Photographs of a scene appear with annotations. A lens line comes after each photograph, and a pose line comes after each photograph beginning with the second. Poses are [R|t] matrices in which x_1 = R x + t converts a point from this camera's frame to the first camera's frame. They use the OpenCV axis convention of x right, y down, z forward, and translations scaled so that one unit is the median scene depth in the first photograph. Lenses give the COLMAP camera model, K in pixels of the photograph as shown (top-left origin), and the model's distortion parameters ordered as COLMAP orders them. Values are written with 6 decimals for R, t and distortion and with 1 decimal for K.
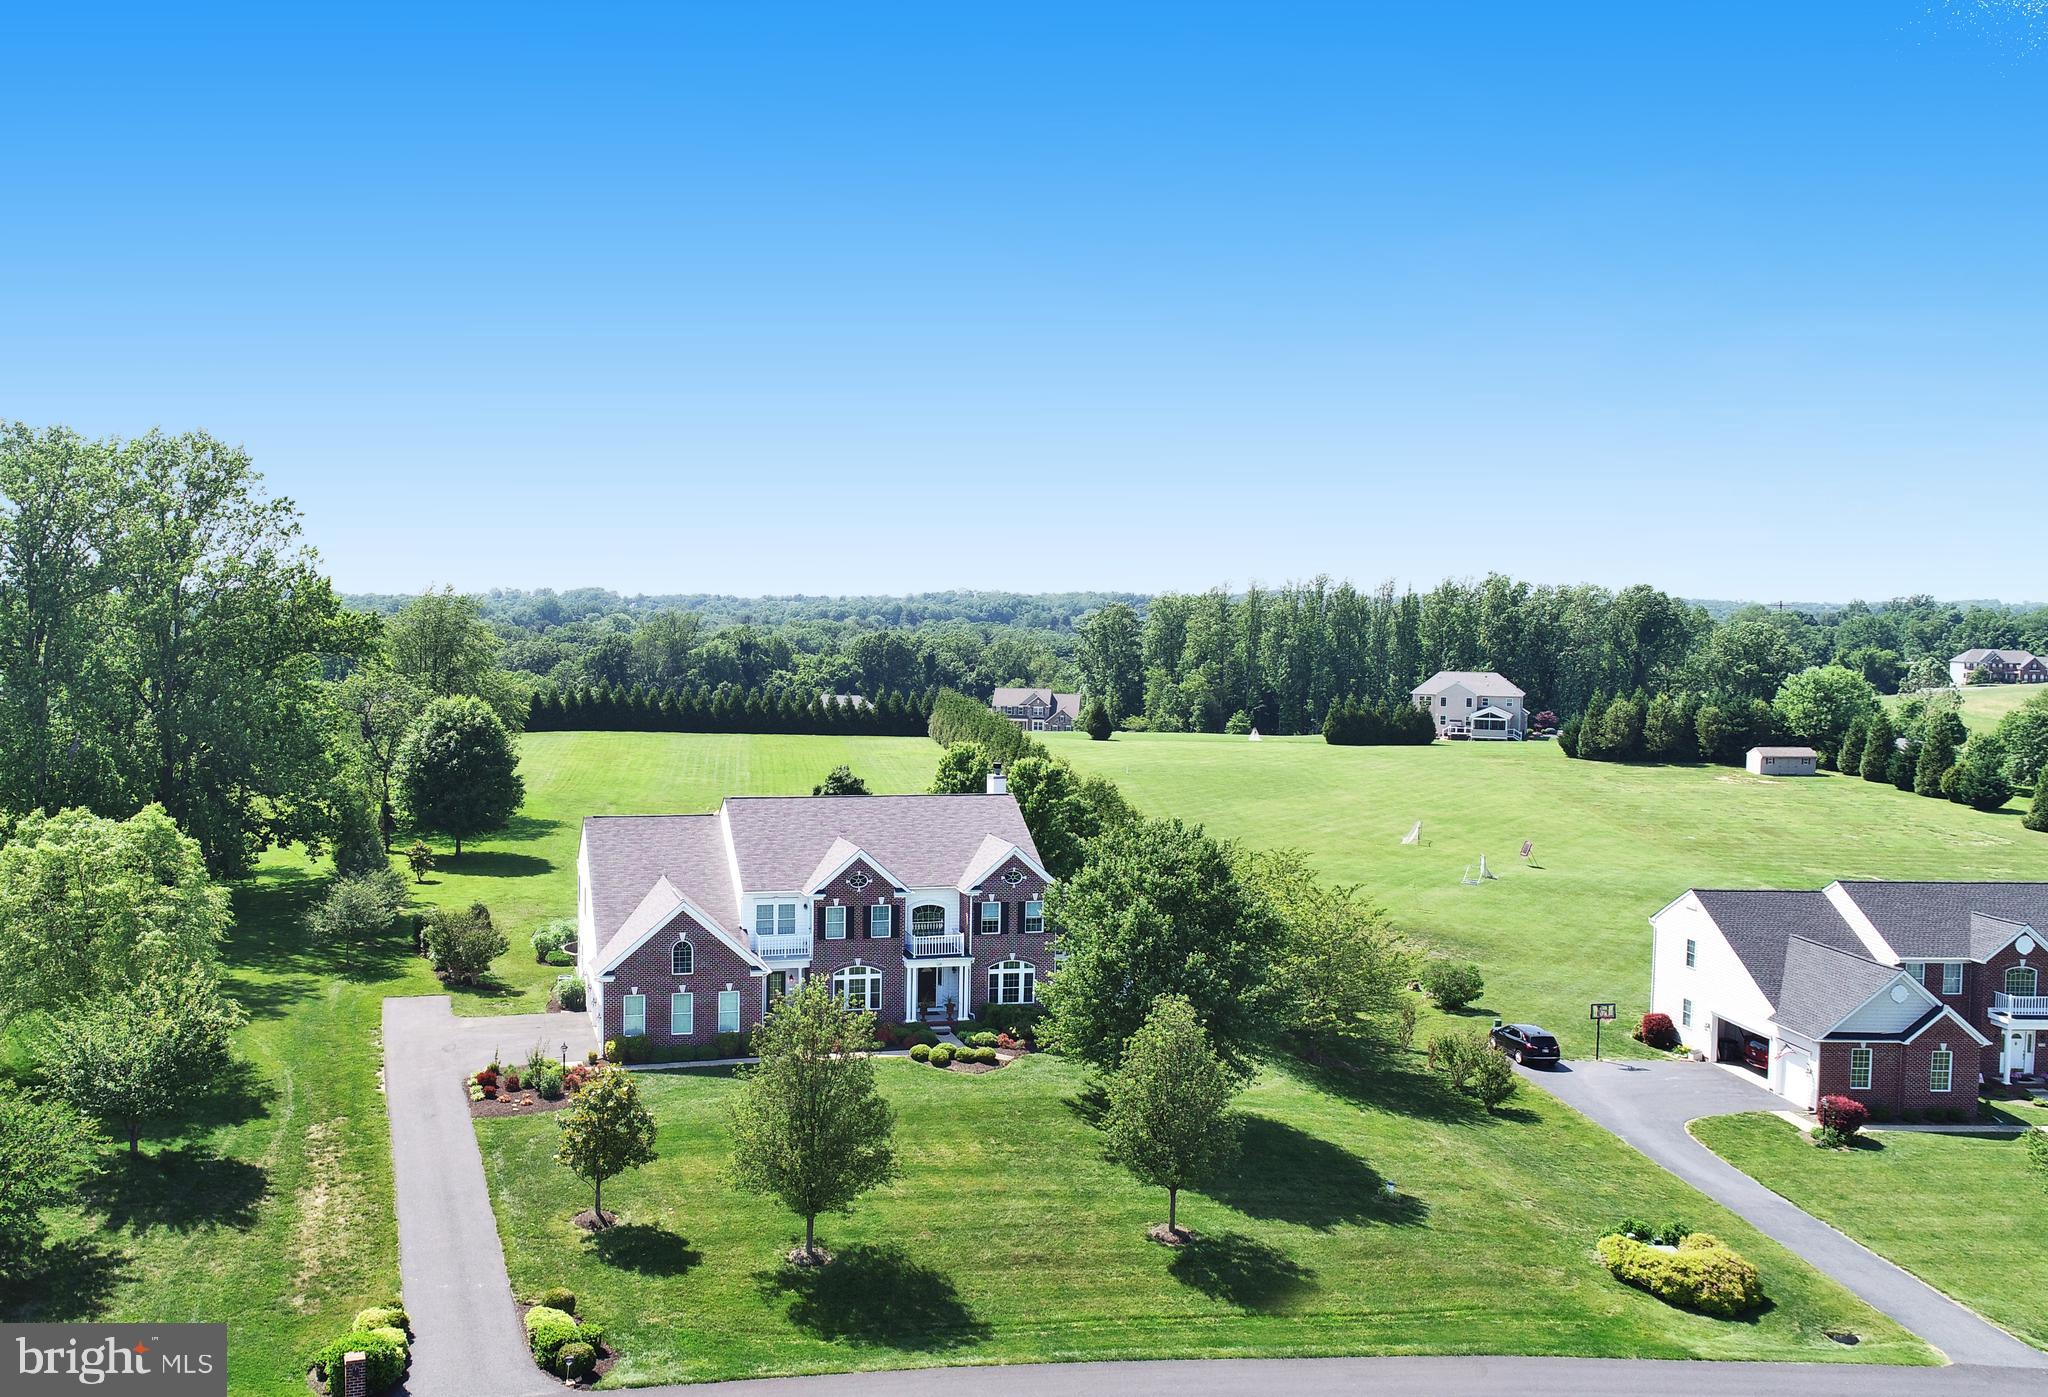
lens RADIAL K [[1663.8, 0, 801.4], [0, 1663.8, 696.6], [0, 0, 1]] dist [0.000571, -0.004029]
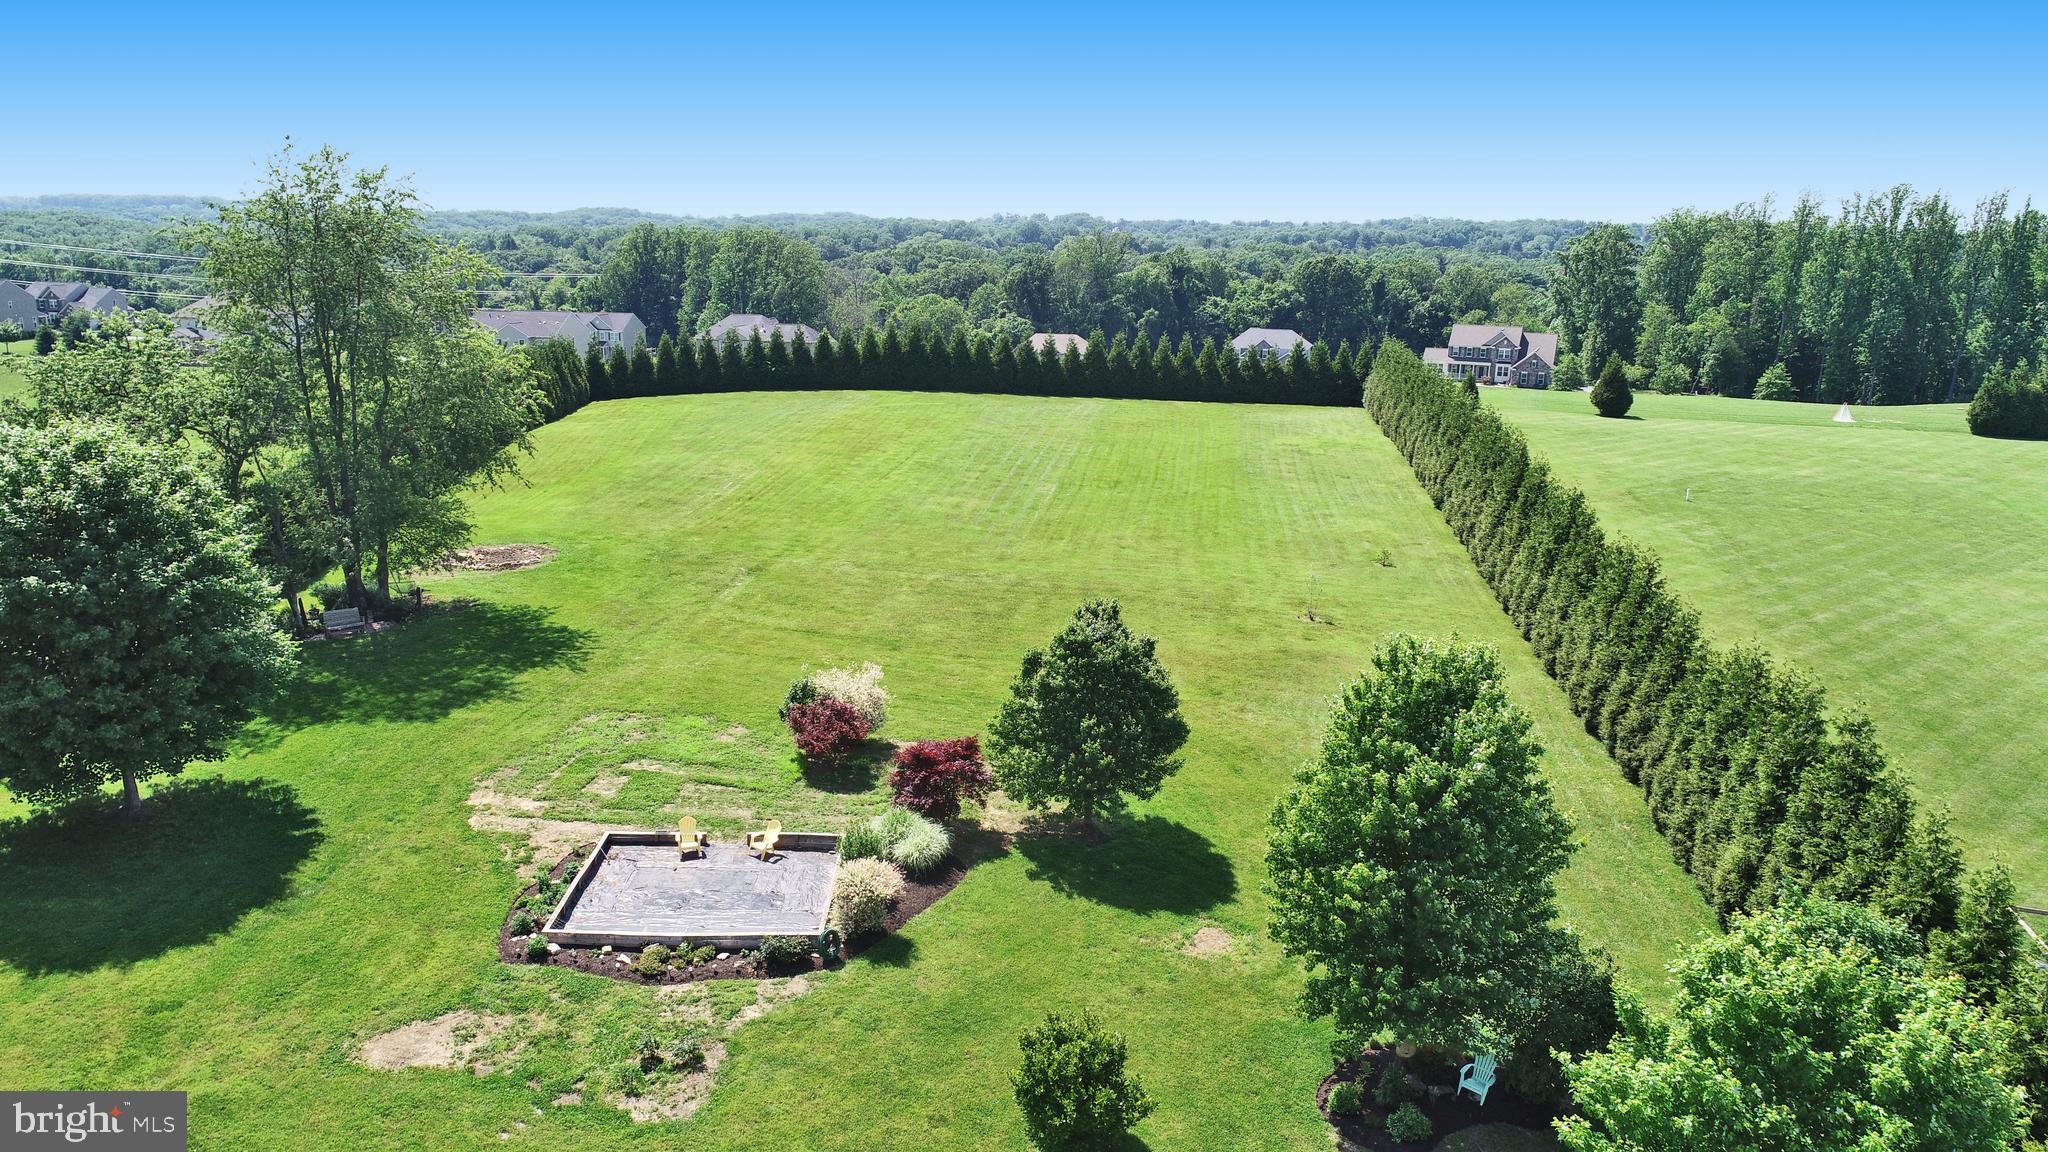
lens RADIAL K [[1368.8, 0, 1024.0], [0, 1368.8, 576.0], [0, 0, 1]] dist [0.001114, -0.005837]
pose [[0.984786, 0.048331, -0.166913, 0.103864], [-0.015538, 0.981187, 0.192435, -0.046956], [0.173073, -0.186914, 0.967010, 1.173138]]
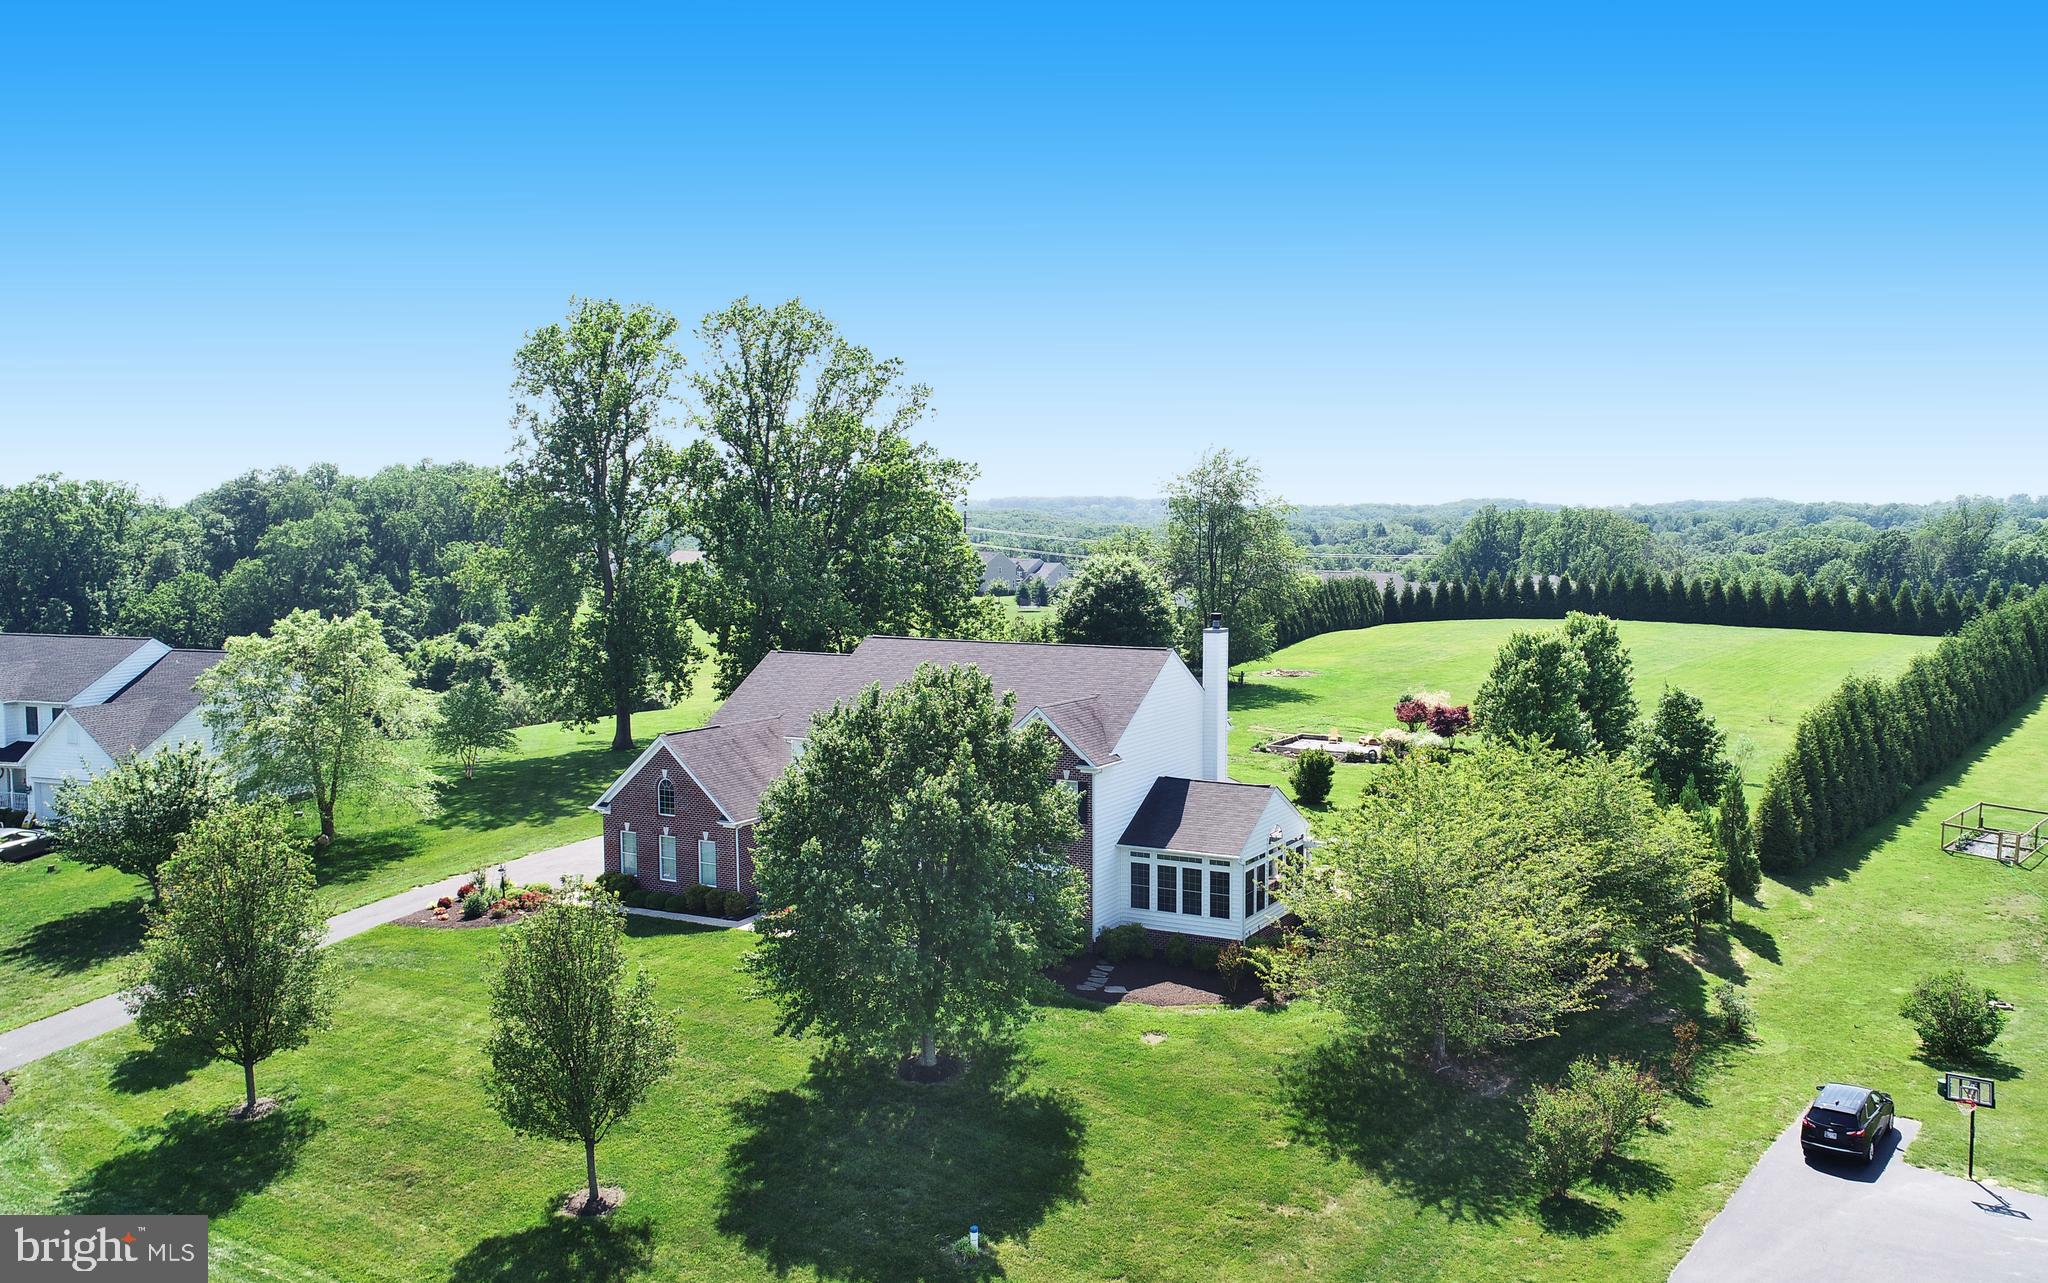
lens RADIAL K [[1588.9, 0, 1147.7], [0, 1588.9, 641.9], [0, 0, 1]] dist [0.005706, 0.002946]
pose [[0.778126, 0.039700, -0.626852, 0.637083], [-0.025820, 0.999179, 0.031230, 0.035093], [0.627577, -0.008116, 0.778512, 0.455931]]
